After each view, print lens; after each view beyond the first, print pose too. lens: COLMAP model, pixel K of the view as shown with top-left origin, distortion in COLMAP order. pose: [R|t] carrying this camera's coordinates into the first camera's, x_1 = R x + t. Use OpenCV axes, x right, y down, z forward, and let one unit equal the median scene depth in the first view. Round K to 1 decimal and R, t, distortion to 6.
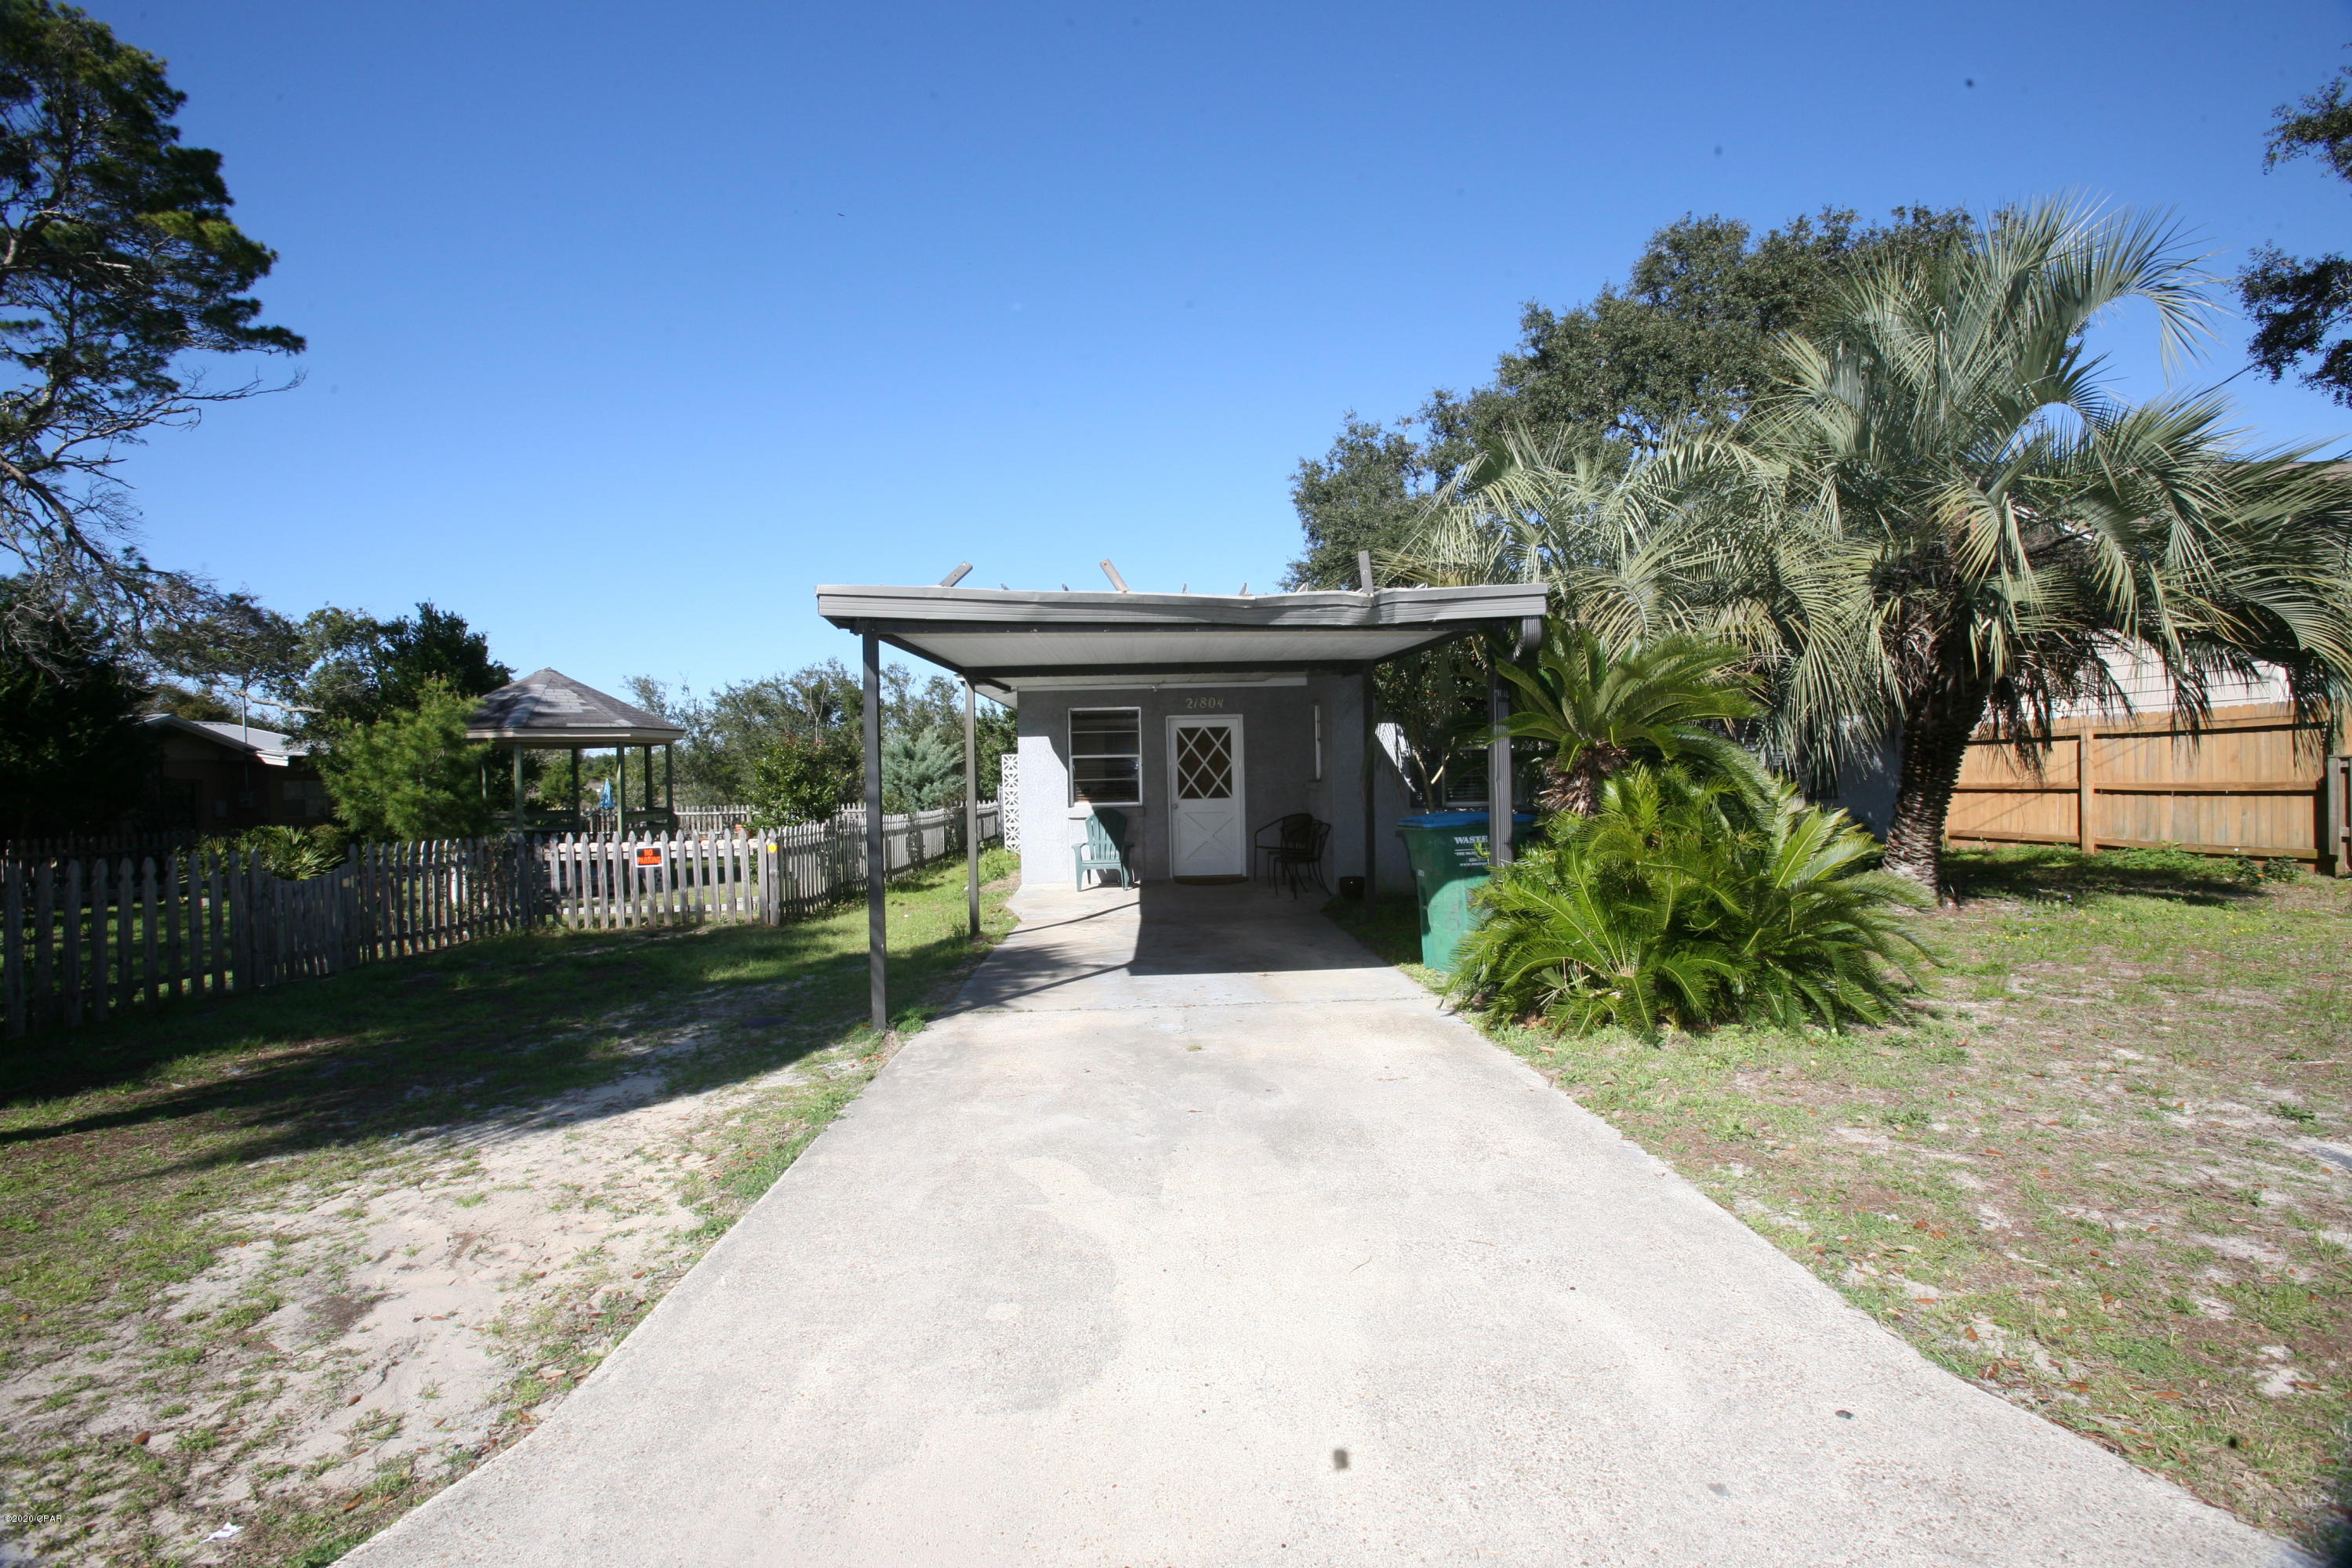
lens RADIAL K [[1084.5, 0, 1179.3], [0, 1084.5, 783.6], [0, 0, 1]] dist [-0.074055, 0.034020]
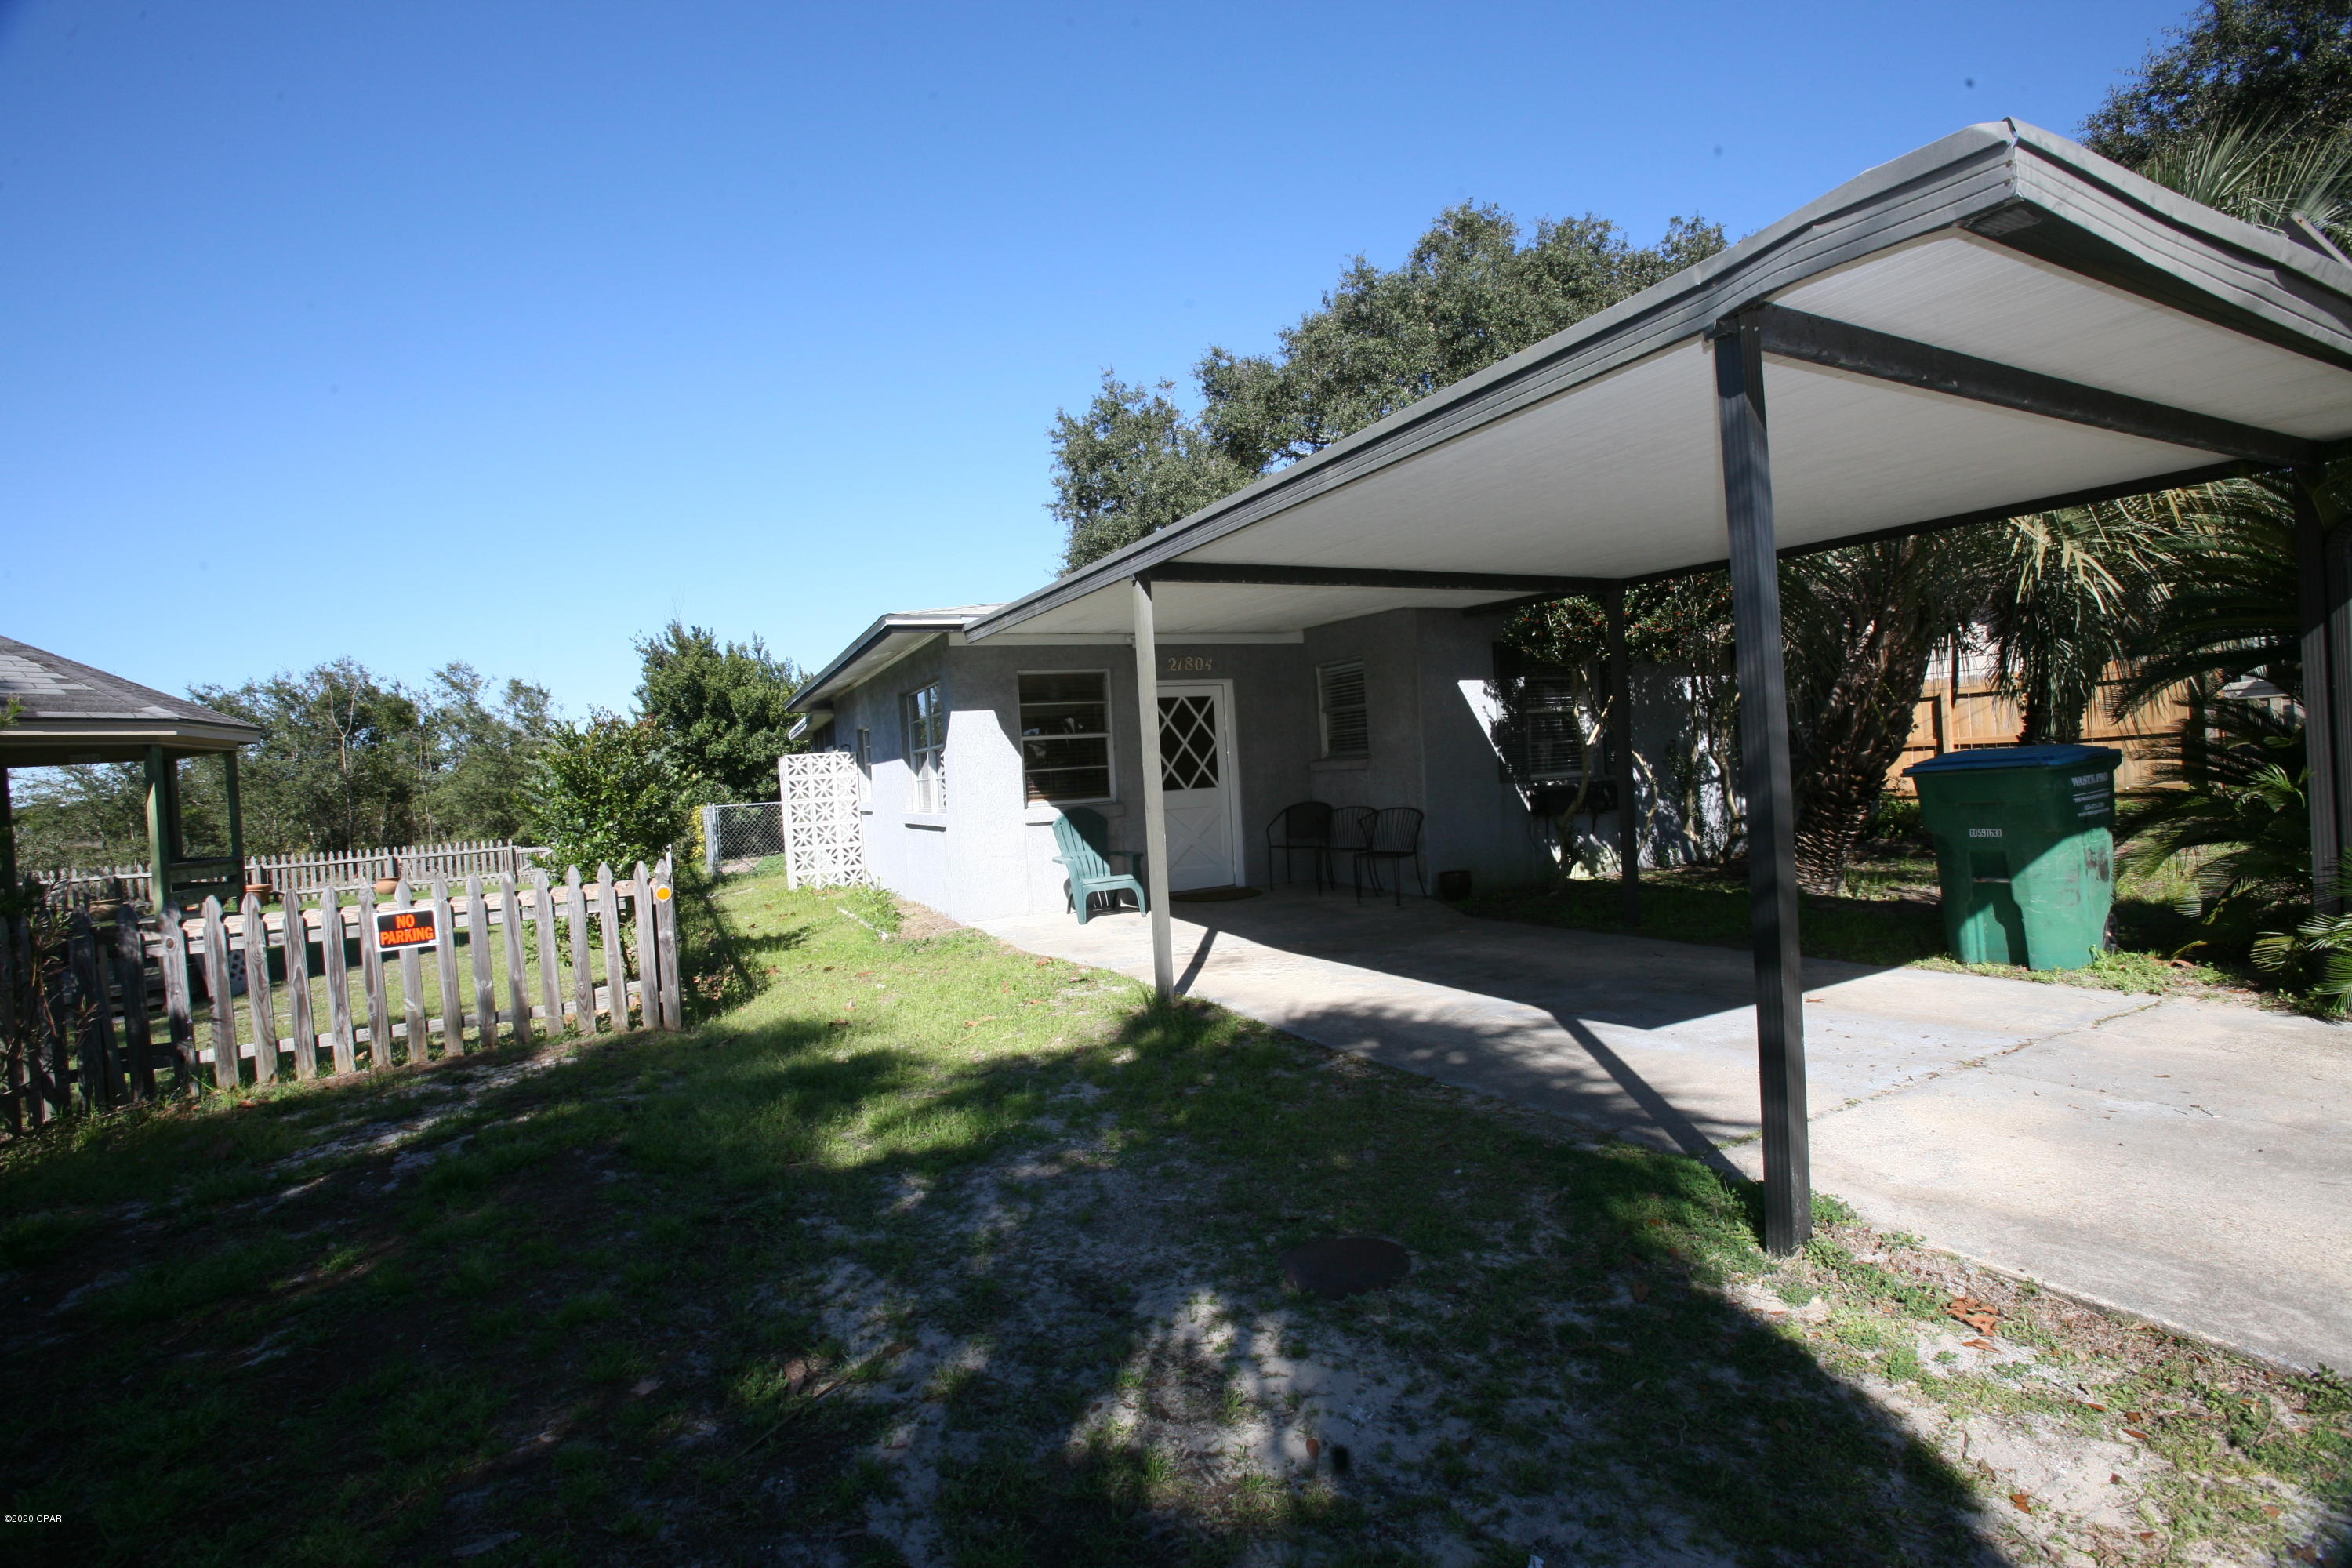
lens RADIAL K [[1084.5, 0, 1179.3], [0, 1084.5, 783.6], [0, 0, 1]] dist [-0.074055, 0.034020]
pose [[0.912029, -0.040184, 0.408153, -0.298302], [0.047437, 0.998845, -0.007660, 0.015443], [-0.407374, 0.026347, 0.912881, 0.304013]]
